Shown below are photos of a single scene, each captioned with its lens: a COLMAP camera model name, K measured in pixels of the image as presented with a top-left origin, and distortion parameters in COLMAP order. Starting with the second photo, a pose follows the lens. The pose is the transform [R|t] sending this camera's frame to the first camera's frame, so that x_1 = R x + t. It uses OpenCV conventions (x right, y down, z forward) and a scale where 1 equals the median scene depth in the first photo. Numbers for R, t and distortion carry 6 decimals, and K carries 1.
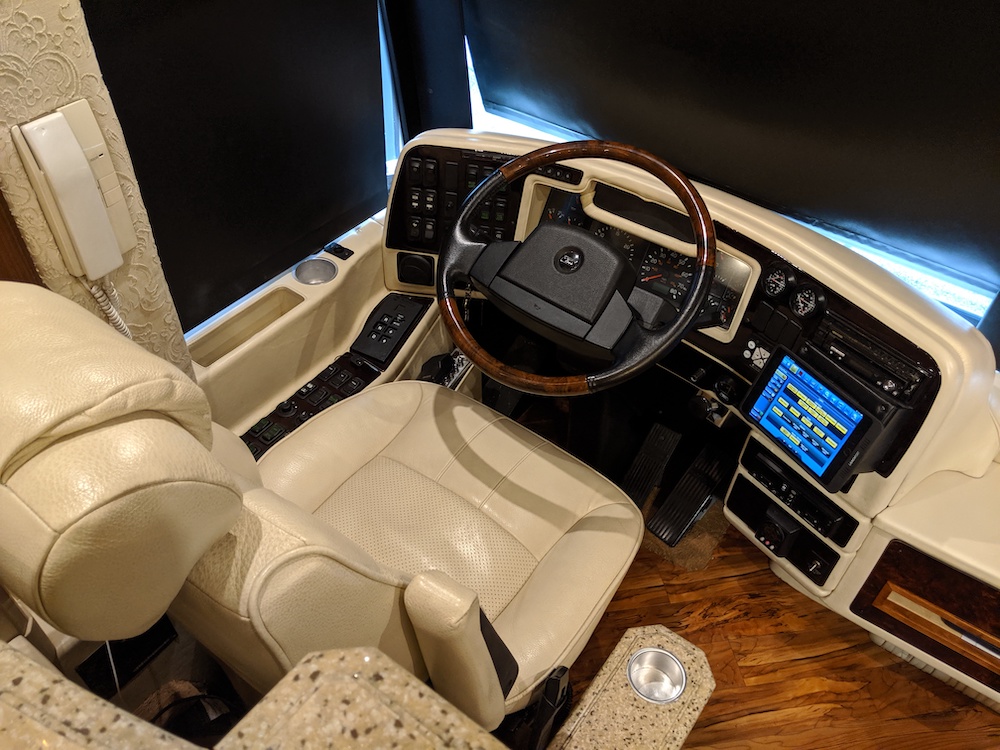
lens RADIAL K [[802.5, 0, 498.7], [0, 802.5, 385.2], [0, 0, 1]] dist [0.069668, -0.110079]
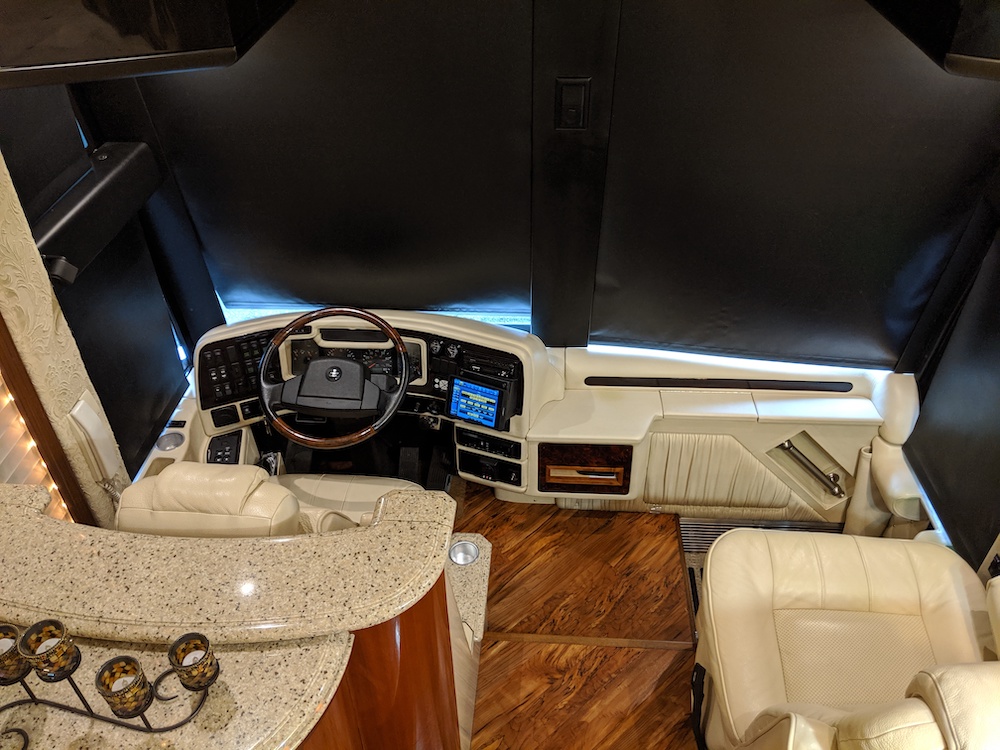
lens RADIAL K [[815.5, 0, 500.1], [0, 815.5, 393.8], [0, 0, 1]] dist [0.071251, -0.168585]
pose [[0.843052, -0.373925, 0.386579, -0.315533], [0.405995, 0.913874, -0.001432, 0.042043], [-0.352749, 0.158157, 0.922255, -0.818533]]
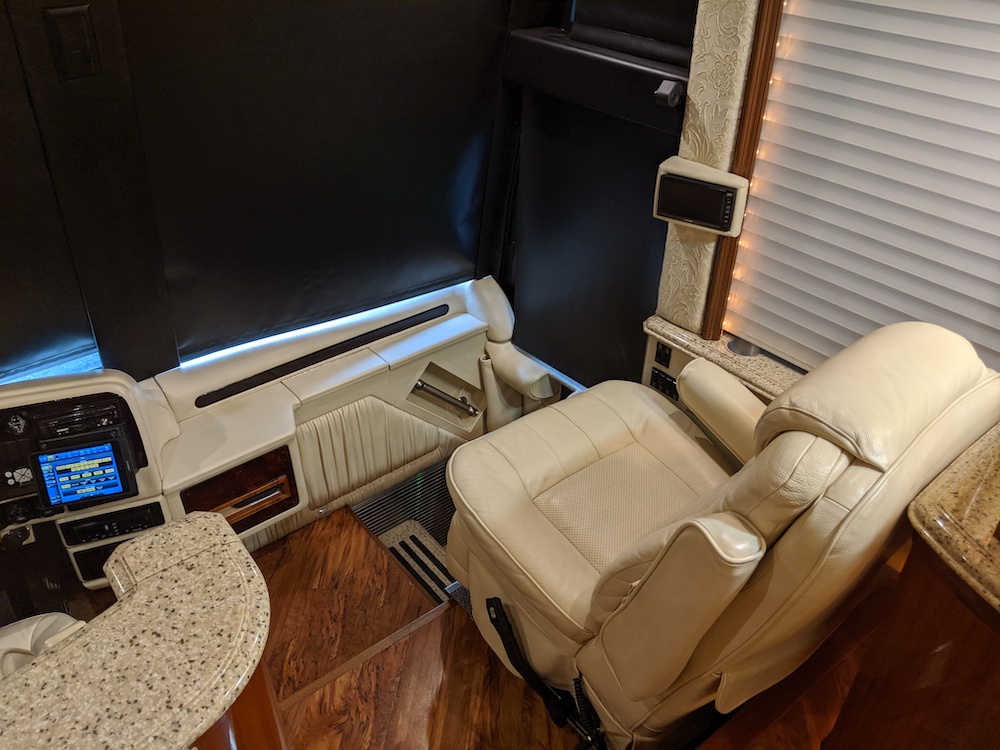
lens RADIAL K [[802.5, 0, 498.7], [0, 802.5, 385.2], [0, 0, 1]] dist [0.069668, -0.110079]
pose [[0.262777, -0.578782, 0.771984, -0.446896], [0.682077, 0.677339, 0.275650, 0.035739], [-0.682436, 0.454119, 0.572763, -0.425171]]
